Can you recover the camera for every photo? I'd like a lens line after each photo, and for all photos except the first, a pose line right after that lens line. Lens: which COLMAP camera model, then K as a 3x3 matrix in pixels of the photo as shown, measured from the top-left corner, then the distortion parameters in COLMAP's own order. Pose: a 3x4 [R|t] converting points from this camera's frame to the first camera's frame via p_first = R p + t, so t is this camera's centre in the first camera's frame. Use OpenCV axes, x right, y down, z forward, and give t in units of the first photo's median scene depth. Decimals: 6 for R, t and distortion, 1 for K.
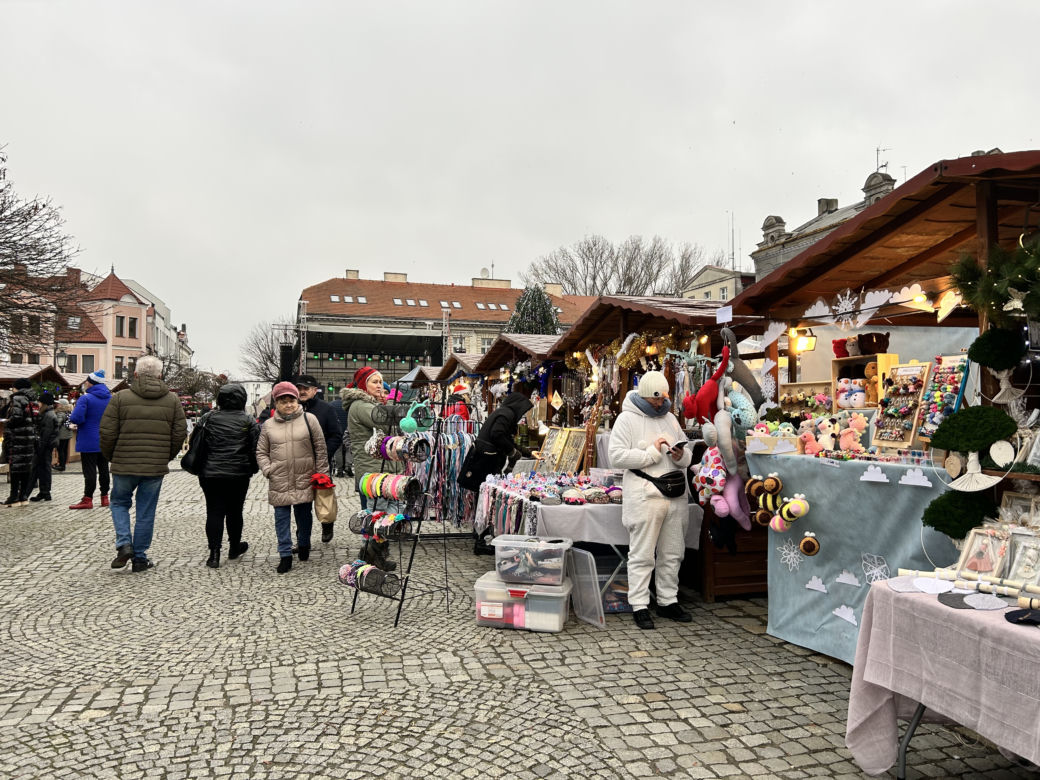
lens RADIAL K [[790.4, 0, 528.4], [0, 790.4, 392.8], [0, 0, 1]] dist [0.058002, -0.053819]
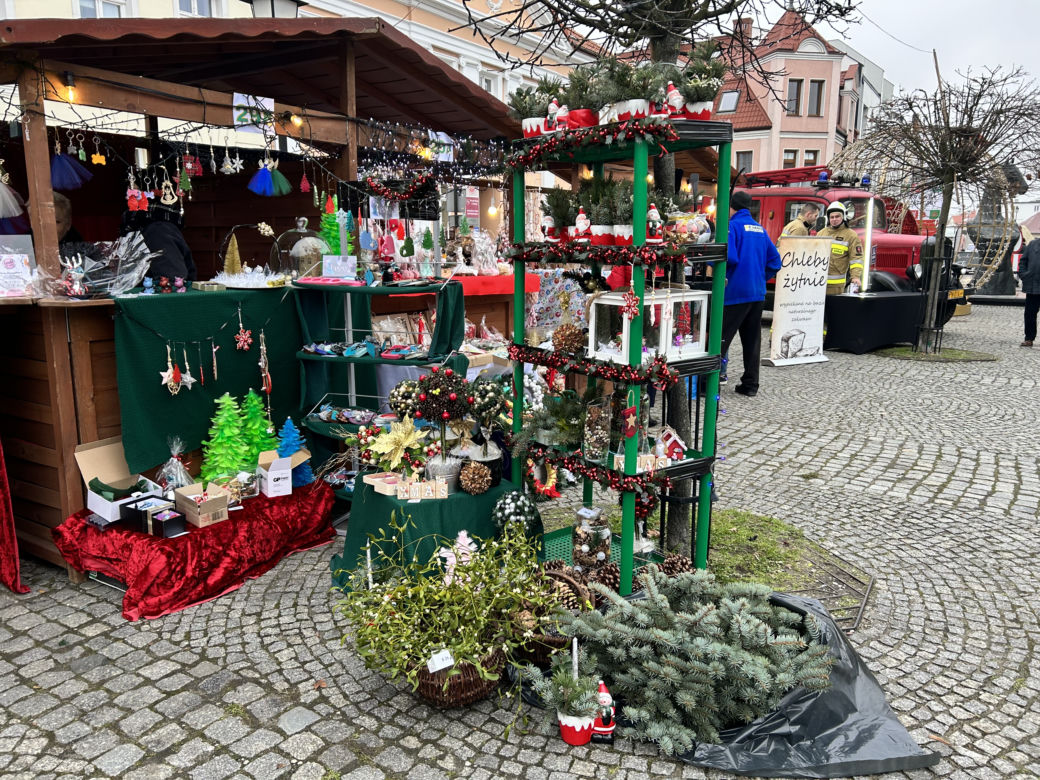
lens RADIAL K [[790.4, 0, 528.4], [0, 790.4, 392.8], [0, 0, 1]] dist [0.058002, -0.053819]
pose [[0.658230, 0.138726, -0.739925, -0.162135], [0.021585, 0.978993, 0.202750, 0.007079], [0.752508, -0.149427, 0.641408, 0.415653]]
